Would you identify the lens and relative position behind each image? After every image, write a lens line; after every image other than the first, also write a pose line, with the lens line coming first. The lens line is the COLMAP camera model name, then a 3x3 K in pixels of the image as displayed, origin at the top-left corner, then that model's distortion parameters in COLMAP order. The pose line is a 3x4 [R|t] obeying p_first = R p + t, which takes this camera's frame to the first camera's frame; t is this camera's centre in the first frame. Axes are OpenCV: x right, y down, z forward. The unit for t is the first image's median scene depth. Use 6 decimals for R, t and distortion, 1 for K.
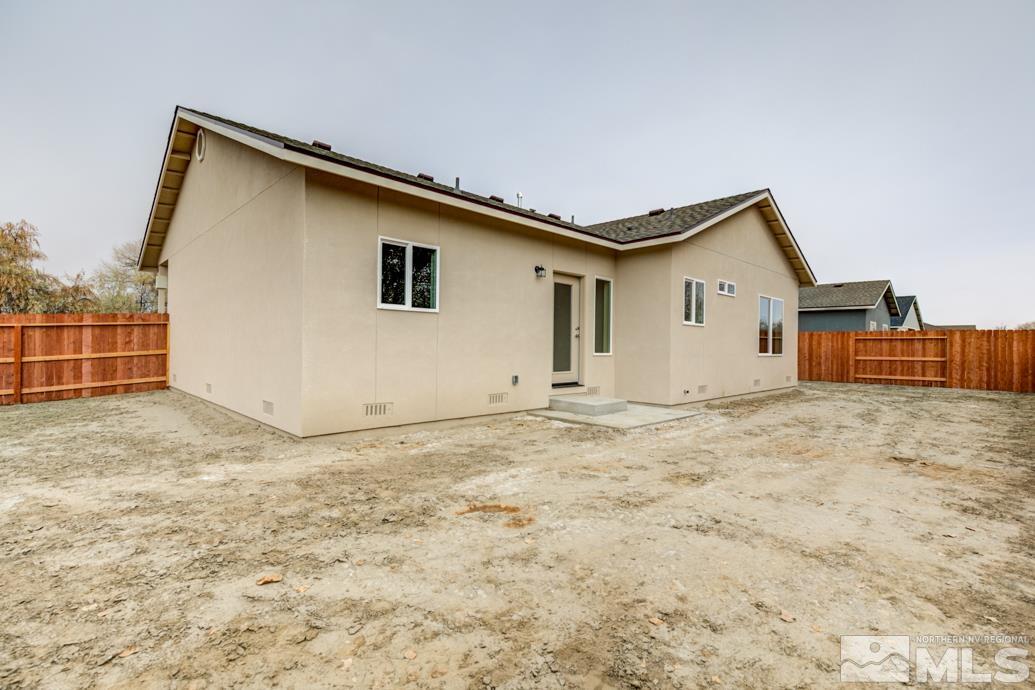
lens RADIAL K [[484.7, 0, 514.9], [0, 484.7, 330.0], [0, 0, 1]] dist [0.014579, -0.000246]
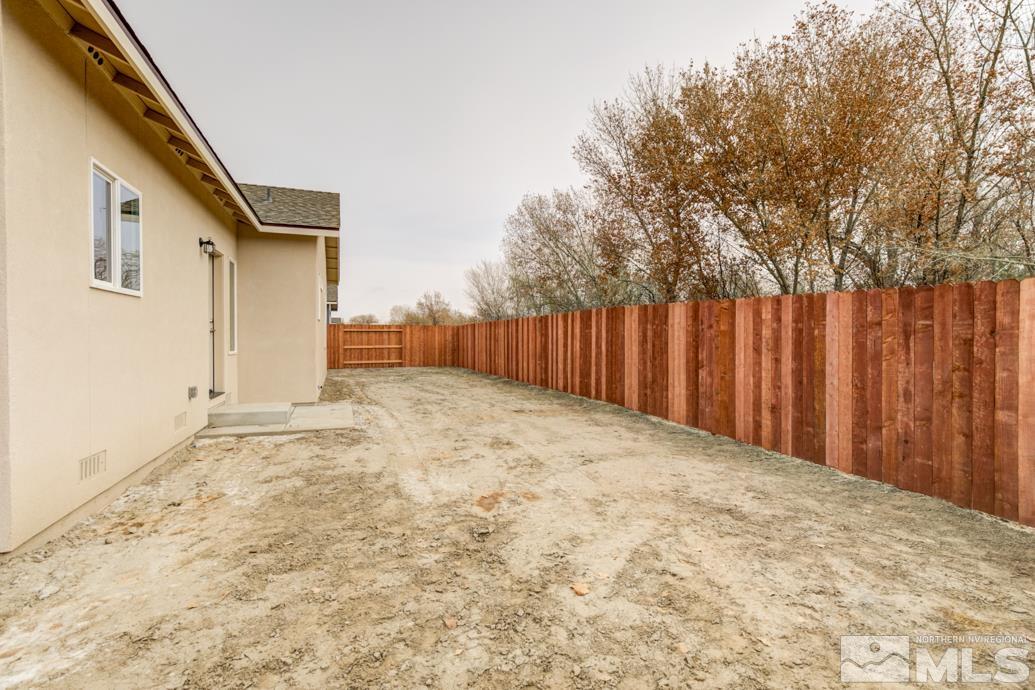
lens RADIAL K [[492.1, 0, 547.6], [0, 492.1, 340.3], [0, 0, 1]] dist [0.017466, 0.000074]
pose [[0.370979, -0.015120, 0.928518, -0.978698], [-0.027698, 0.999242, 0.027339, -0.022134], [-0.928228, -0.035860, 0.370279, 0.461768]]
